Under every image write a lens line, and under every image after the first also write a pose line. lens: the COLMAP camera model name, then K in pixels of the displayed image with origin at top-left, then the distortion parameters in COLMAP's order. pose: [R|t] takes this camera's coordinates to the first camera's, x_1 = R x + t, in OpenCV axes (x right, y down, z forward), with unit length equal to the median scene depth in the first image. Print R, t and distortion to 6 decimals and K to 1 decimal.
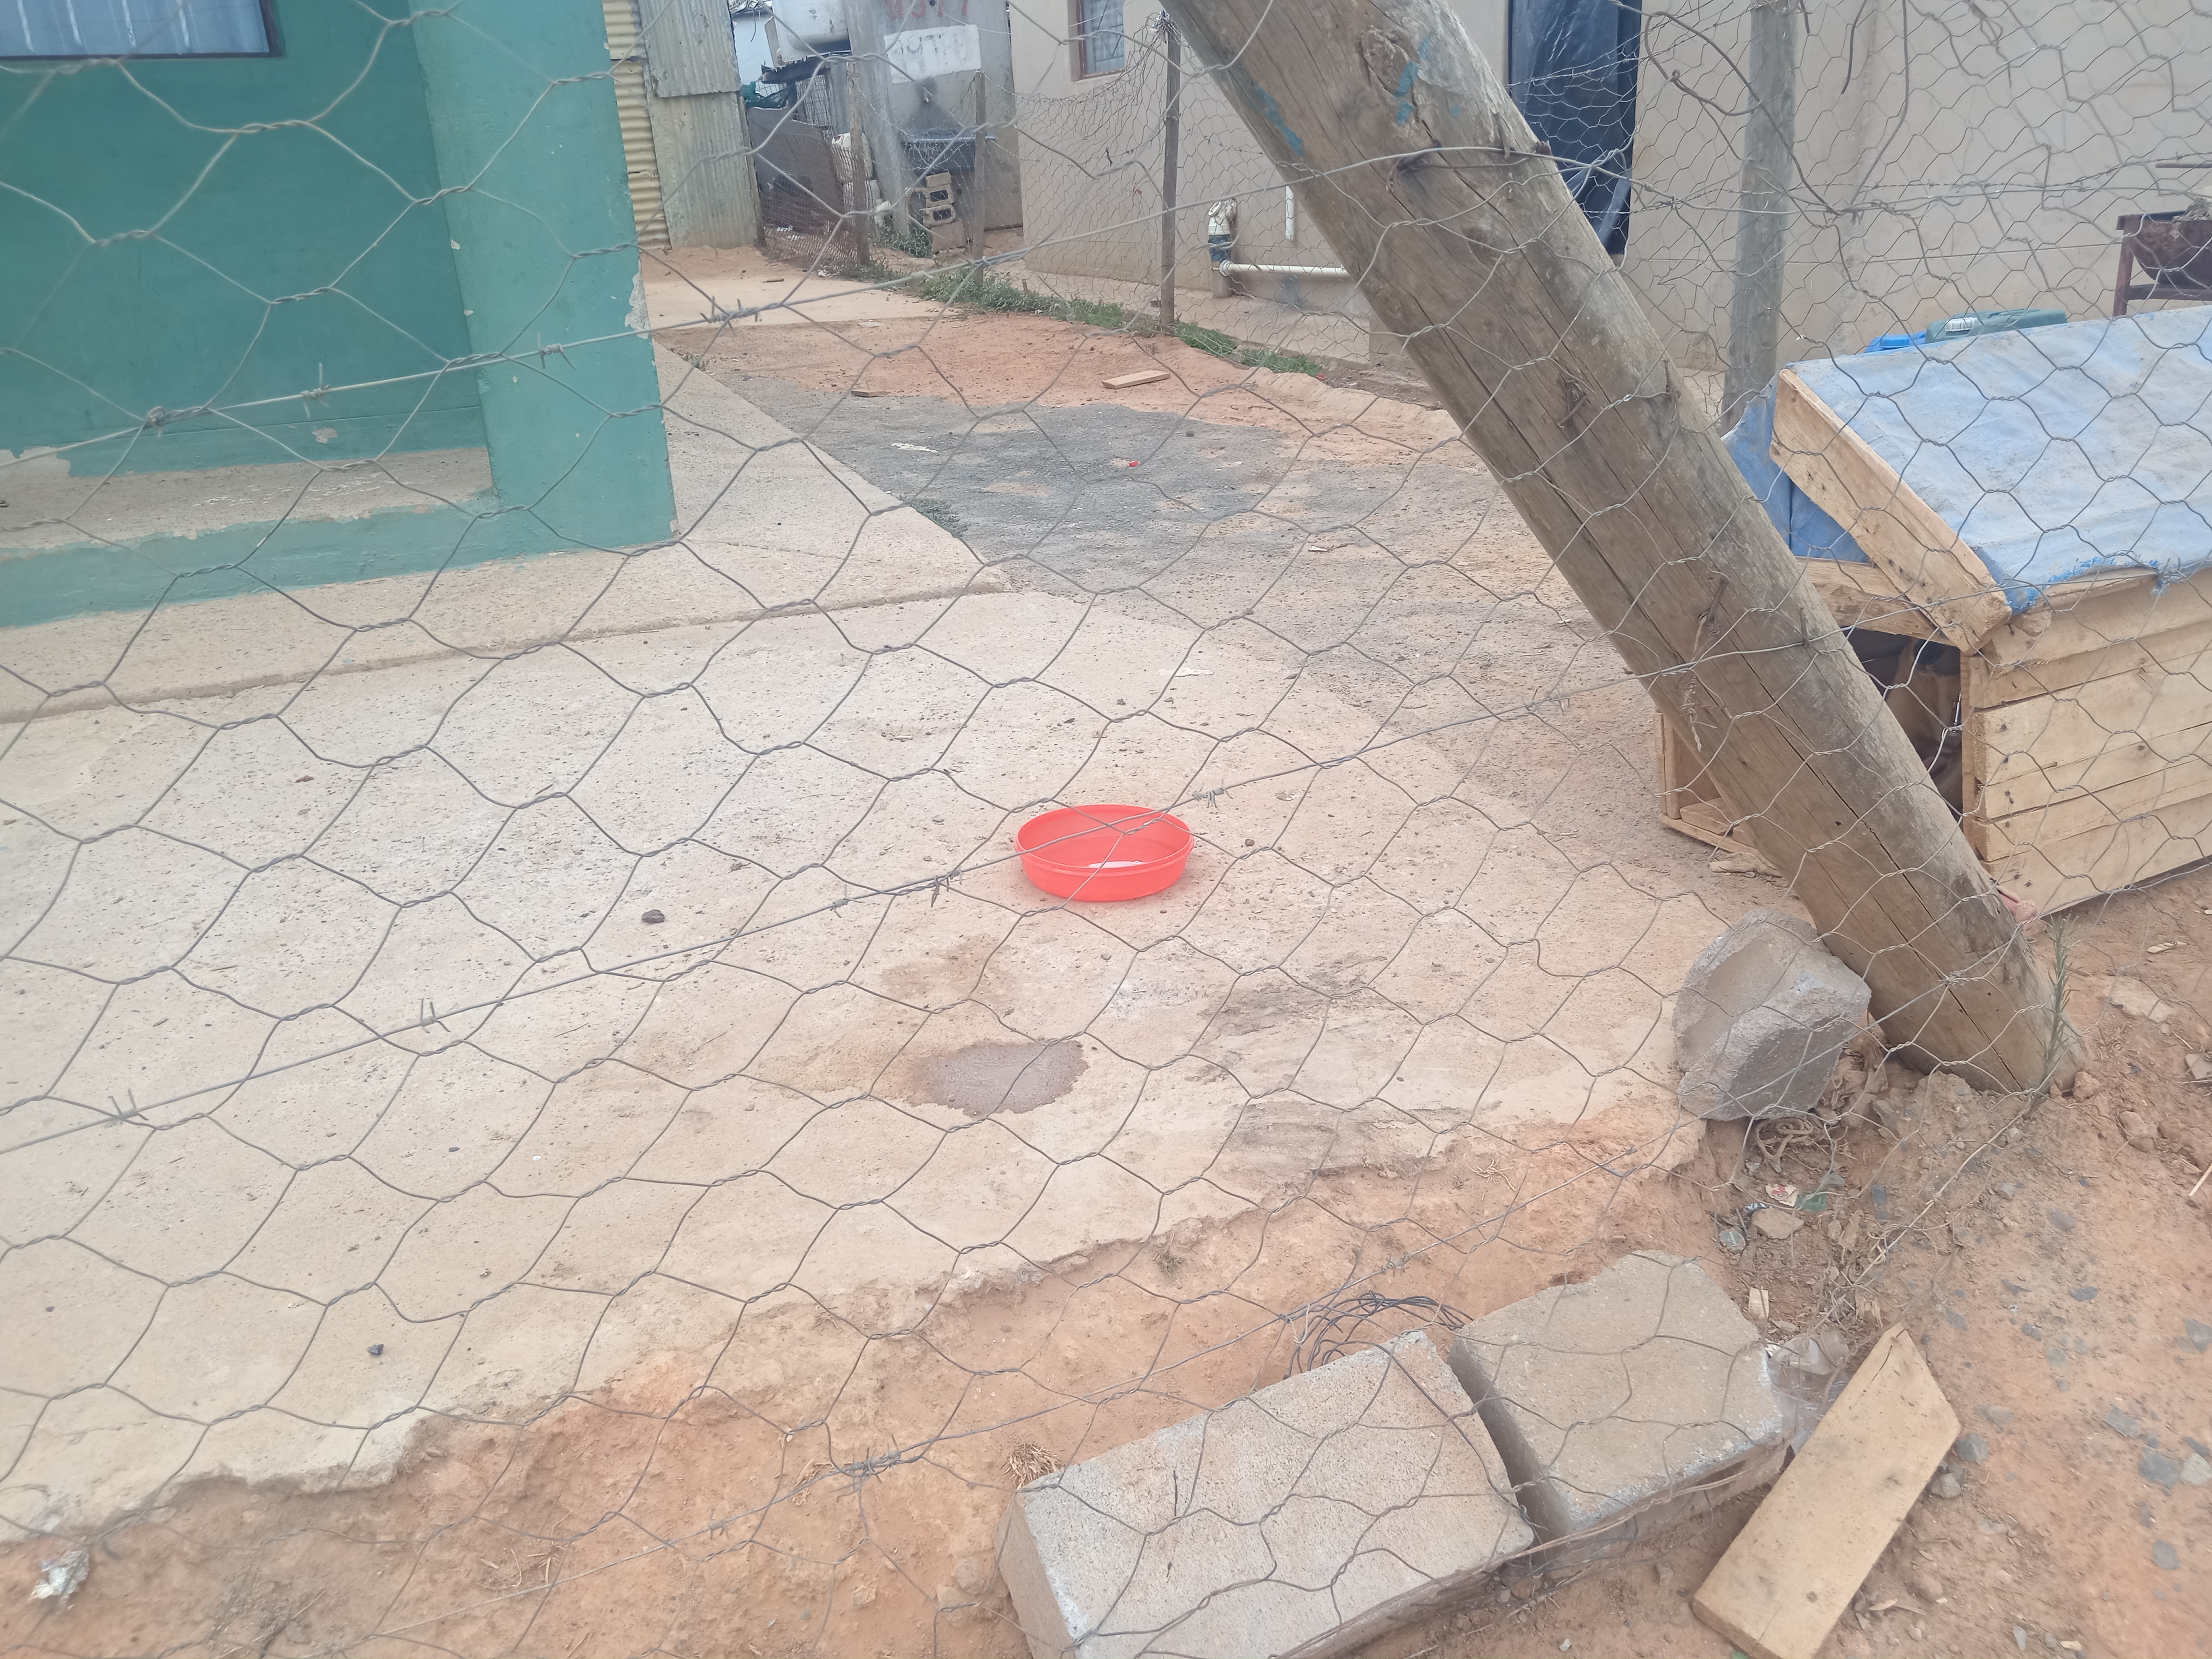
lens RADIAL K [[1712.1, 0, 1089.8], [0, 1712.1, 799.1], [0, 0, 1]] dist [-0.018598, 0.011364]
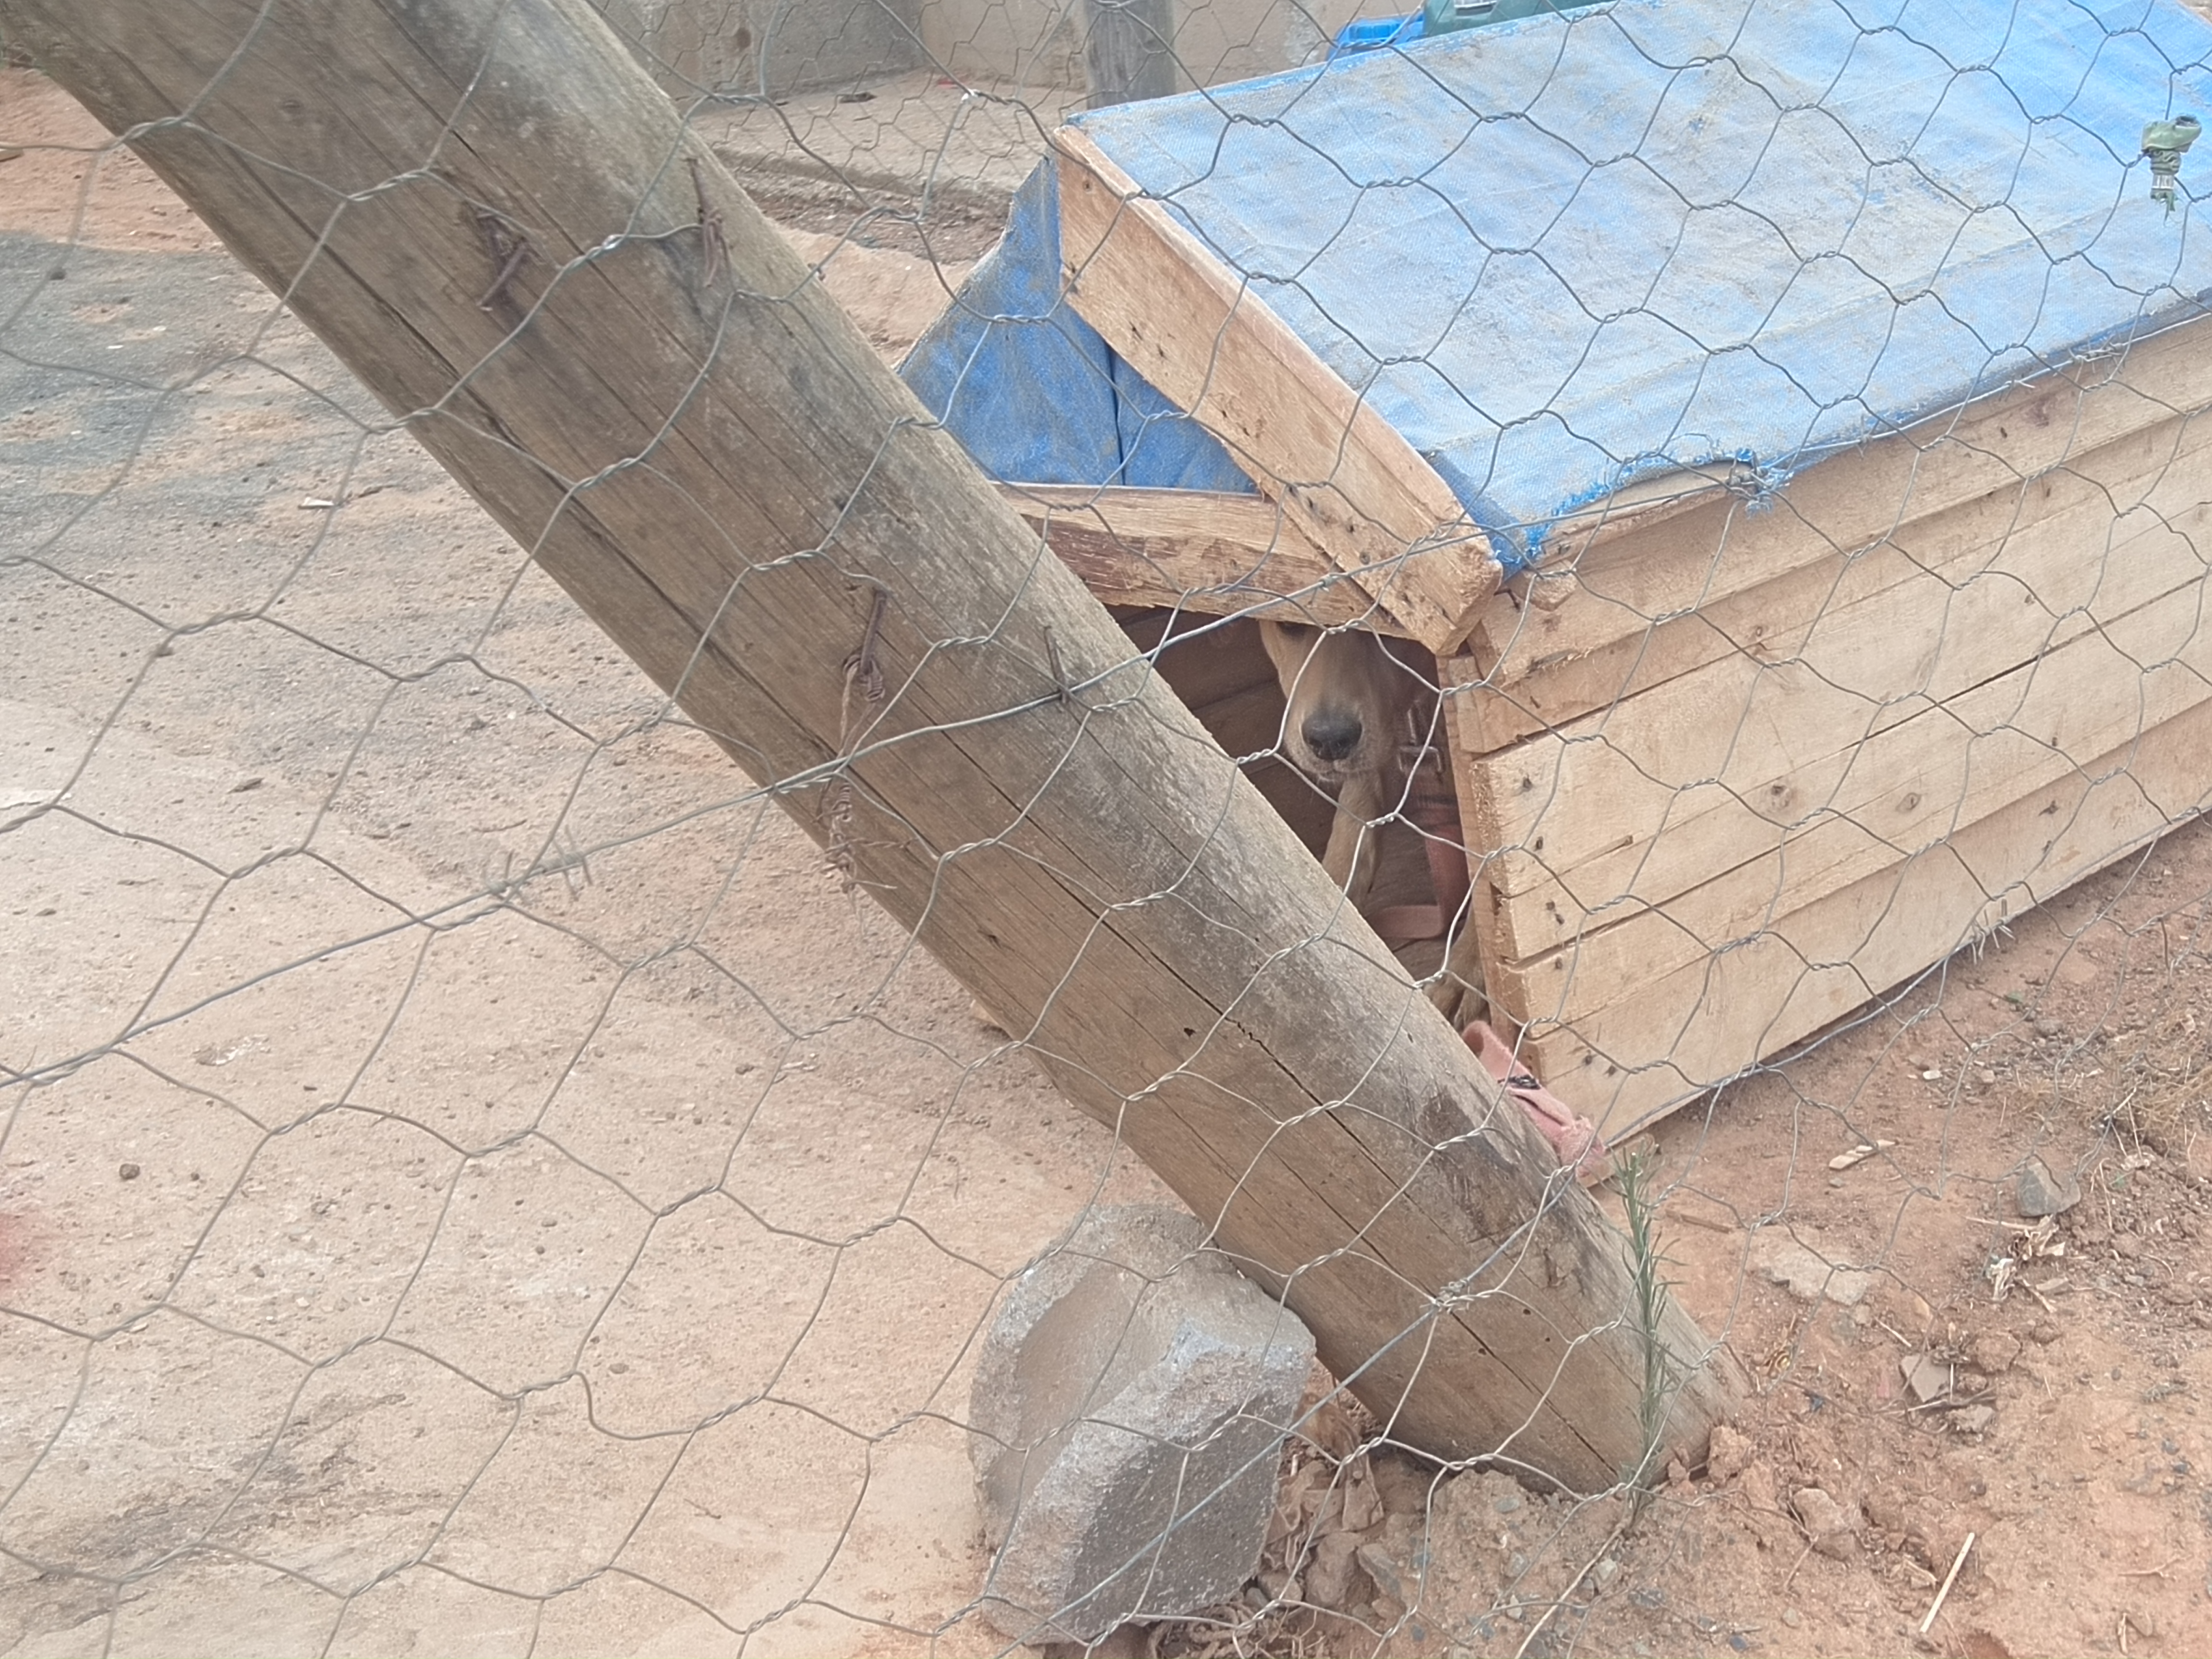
lens RADIAL K [[3456.7, 0, 1111.5], [0, 3456.7, 811.8], [0, 0, 1]] dist [0.043590, 0.000000]
pose [[0.947036, -0.104130, 0.303775, 0.098107], [0.116863, 0.992858, -0.023990, -0.025261], [-0.299107, 0.058220, 0.952442, 0.022148]]
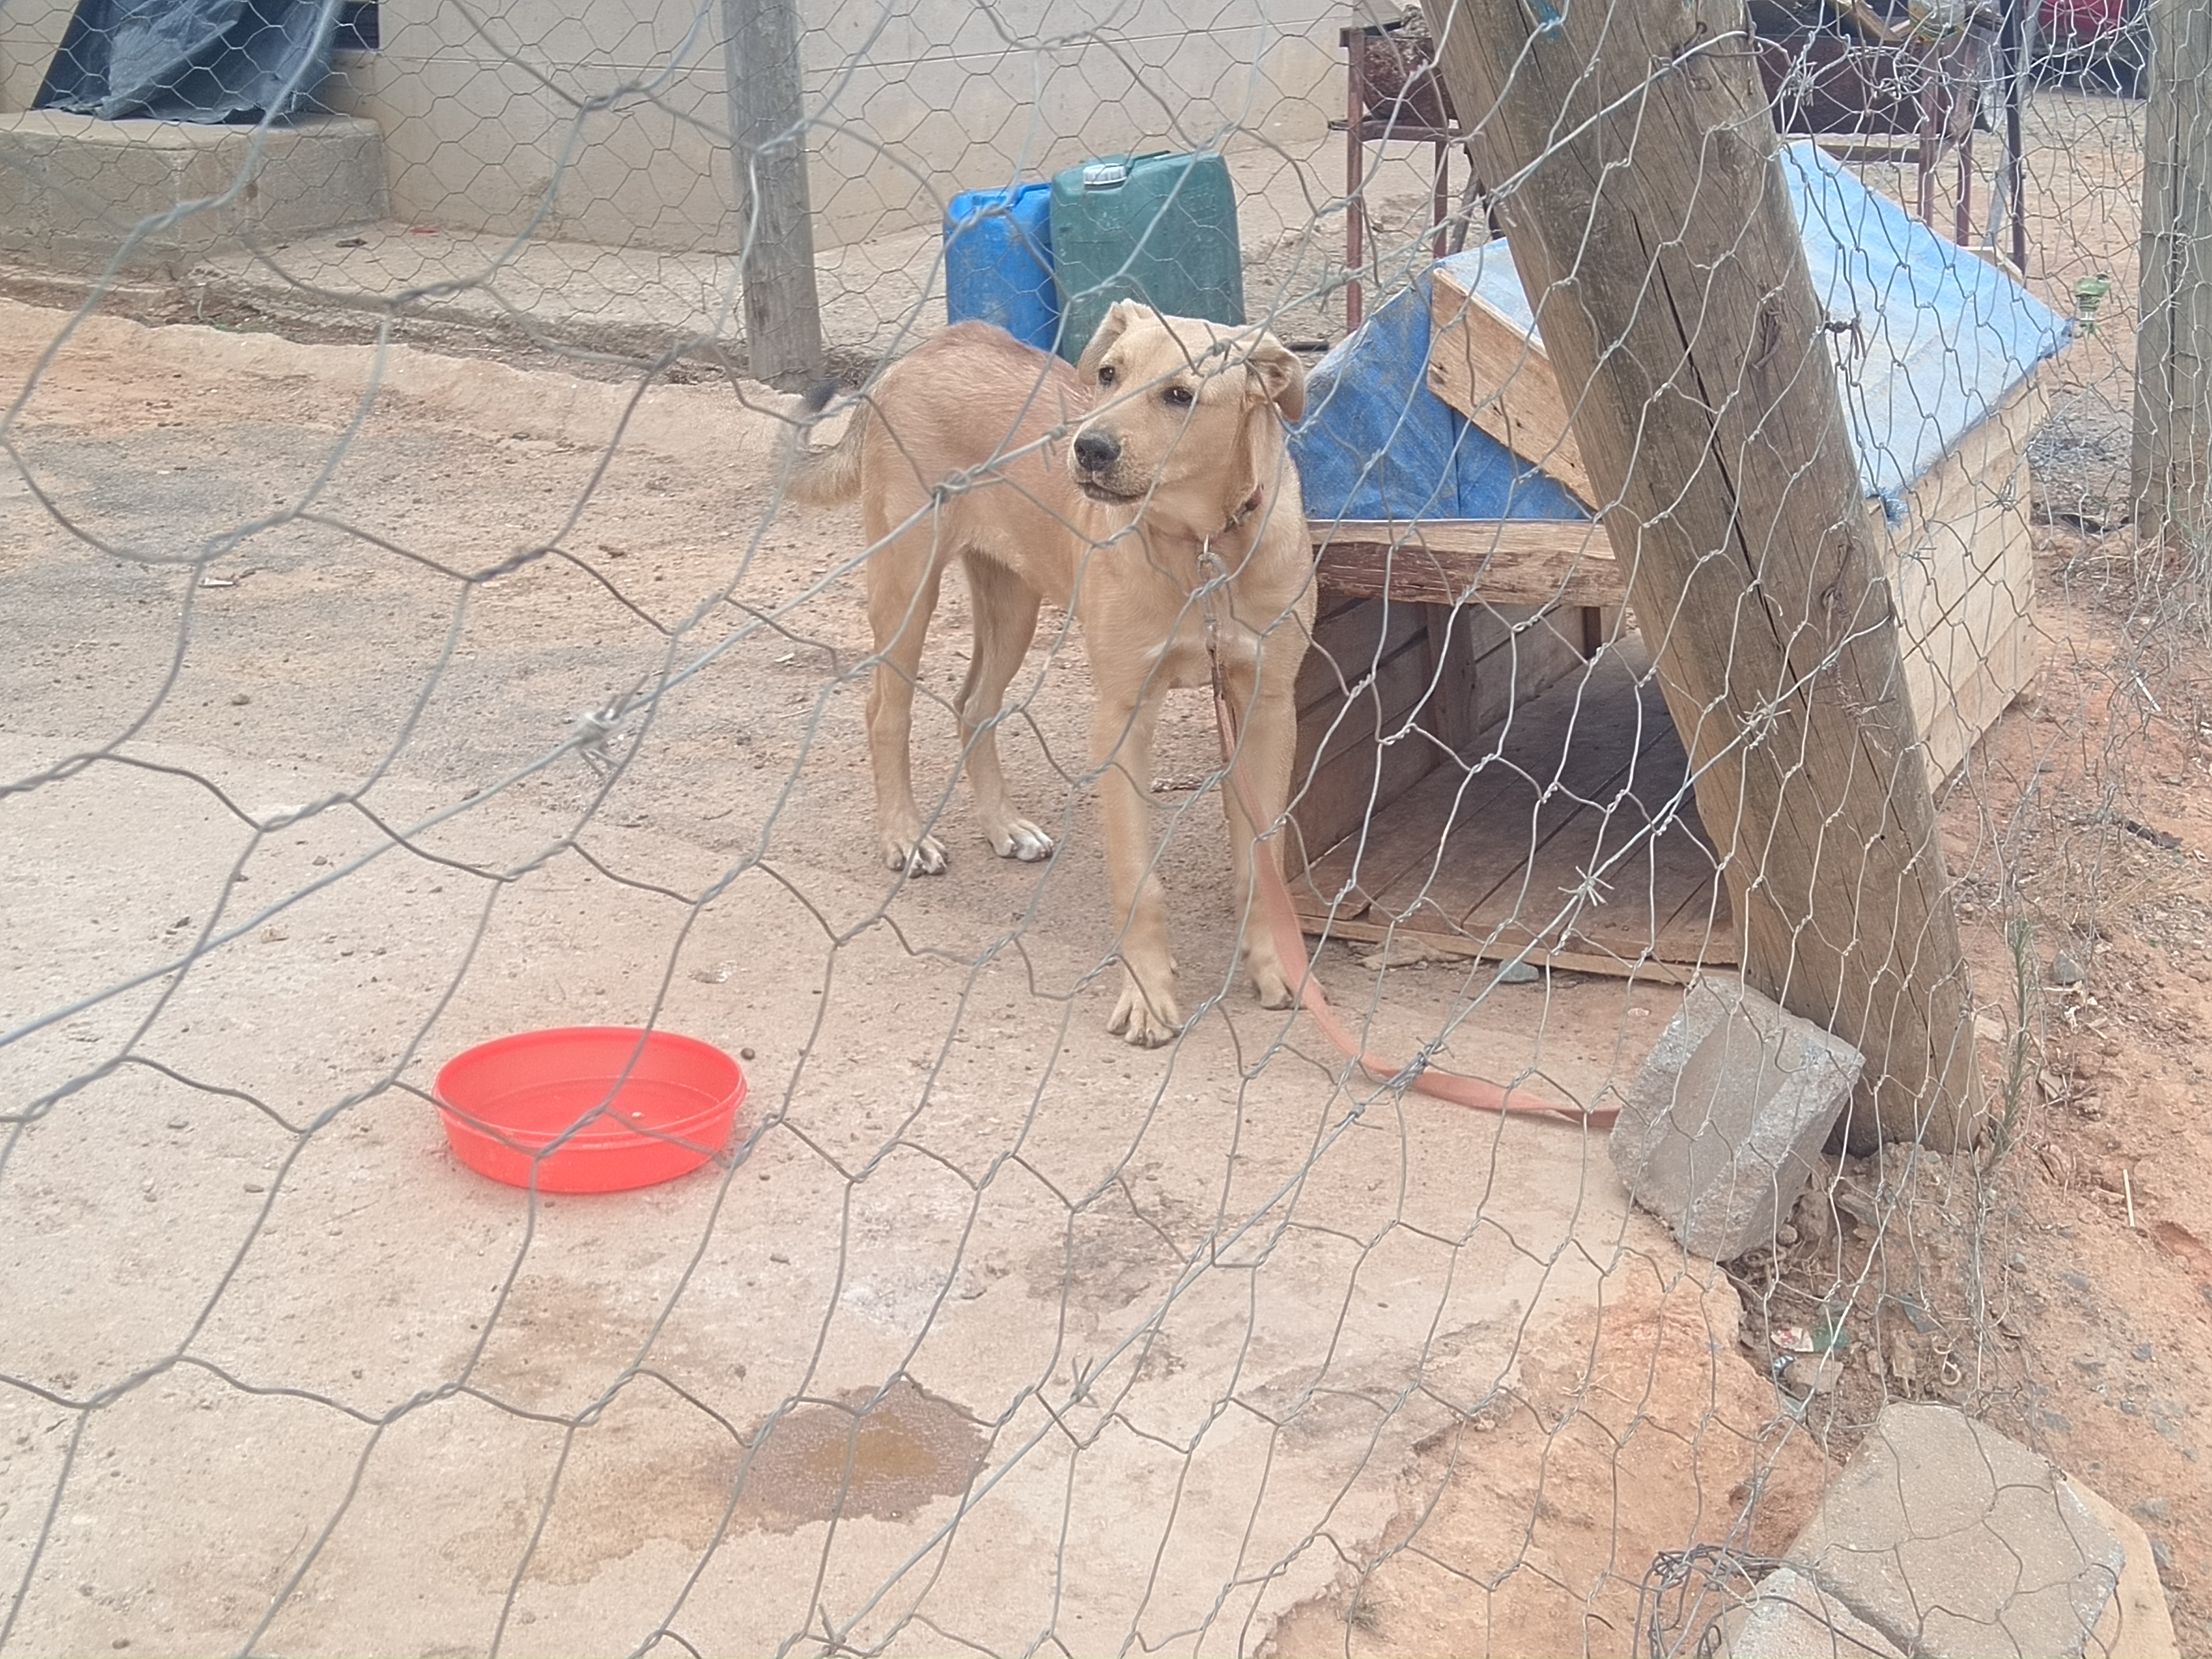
lens RADIAL K [[3138.9, 0, 1097.6], [0, 3138.9, 831.6], [0, 0, 1]] dist [0.012175, 0.000000]
pose [[0.791173, -0.135715, 0.596345, -0.643678], [0.167817, 0.985817, 0.001707, -0.046921], [-0.588118, 0.098726, 0.802727, 0.030373]]
